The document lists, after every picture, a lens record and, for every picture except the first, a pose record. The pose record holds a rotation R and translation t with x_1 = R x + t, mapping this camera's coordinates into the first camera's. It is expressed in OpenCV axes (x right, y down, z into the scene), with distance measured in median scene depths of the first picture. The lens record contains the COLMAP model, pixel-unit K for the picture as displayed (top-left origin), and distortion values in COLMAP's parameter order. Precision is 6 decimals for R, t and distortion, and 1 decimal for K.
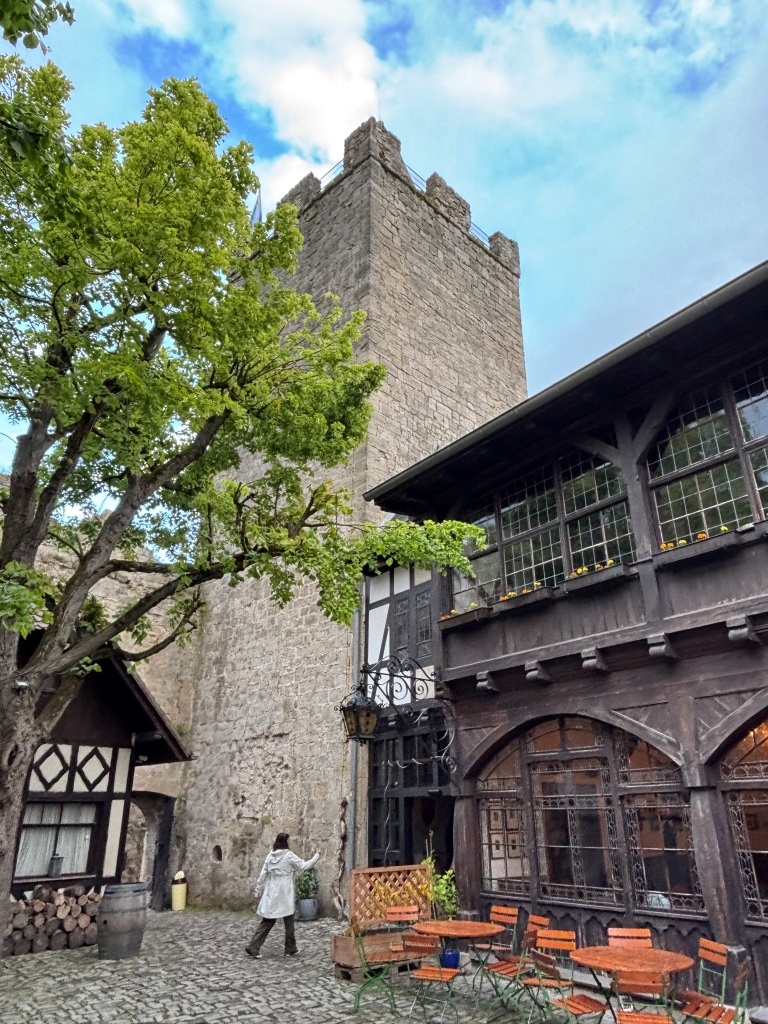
lens RADIAL K [[690.5, 0, 384.0], [0, 690.5, 512.0], [0, 0, 1]] dist [-0.000060, -0.000093]
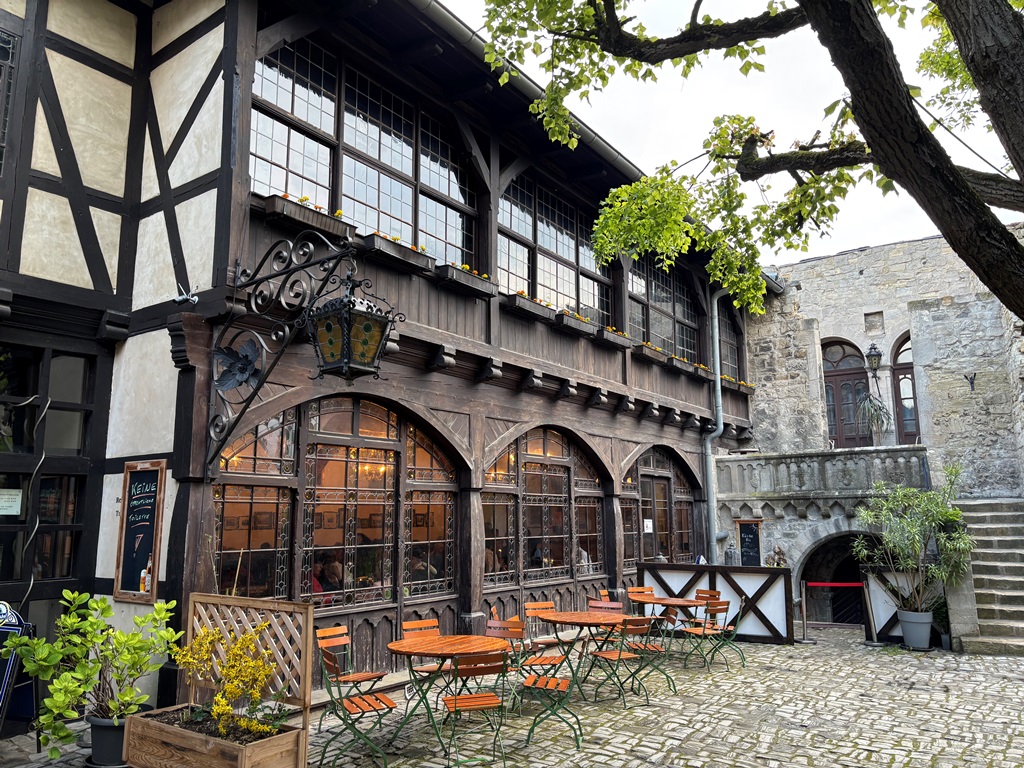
lens RADIAL K [[768.6, 0, 513.4], [0, 768.6, 370.0], [0, 0, 1]] dist [0.062205, -0.086724]
pose [[-0.304910, 0.191069, 0.933018, -0.784563], [-0.369009, 0.879442, -0.300690, 0.568179], [-0.877988, -0.435975, -0.197645, 1.238674]]
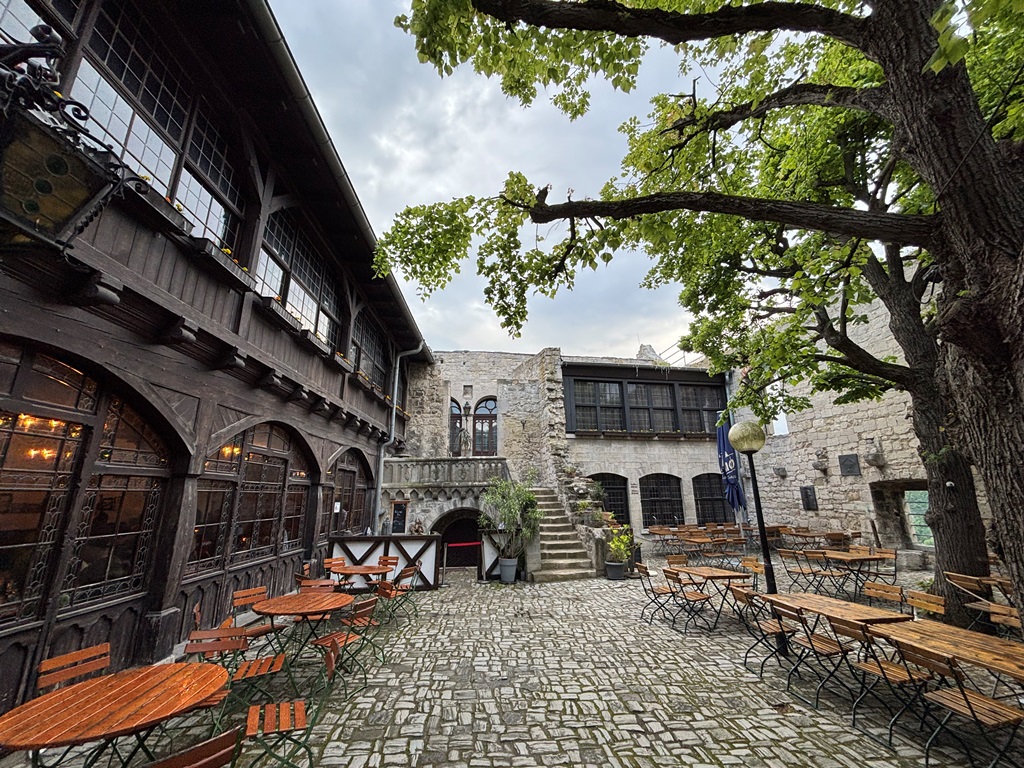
lens RADIAL K [[409.4, 0, 508.5], [0, 409.4, 381.7], [0, 0, 1]] dist [-0.000131, -0.000429]
pose [[-0.810240, 0.173266, 0.559902, -0.356768], [-0.216756, 0.798989, -0.560922, 0.521721], [-0.544544, -0.575843, -0.609816, 1.169404]]
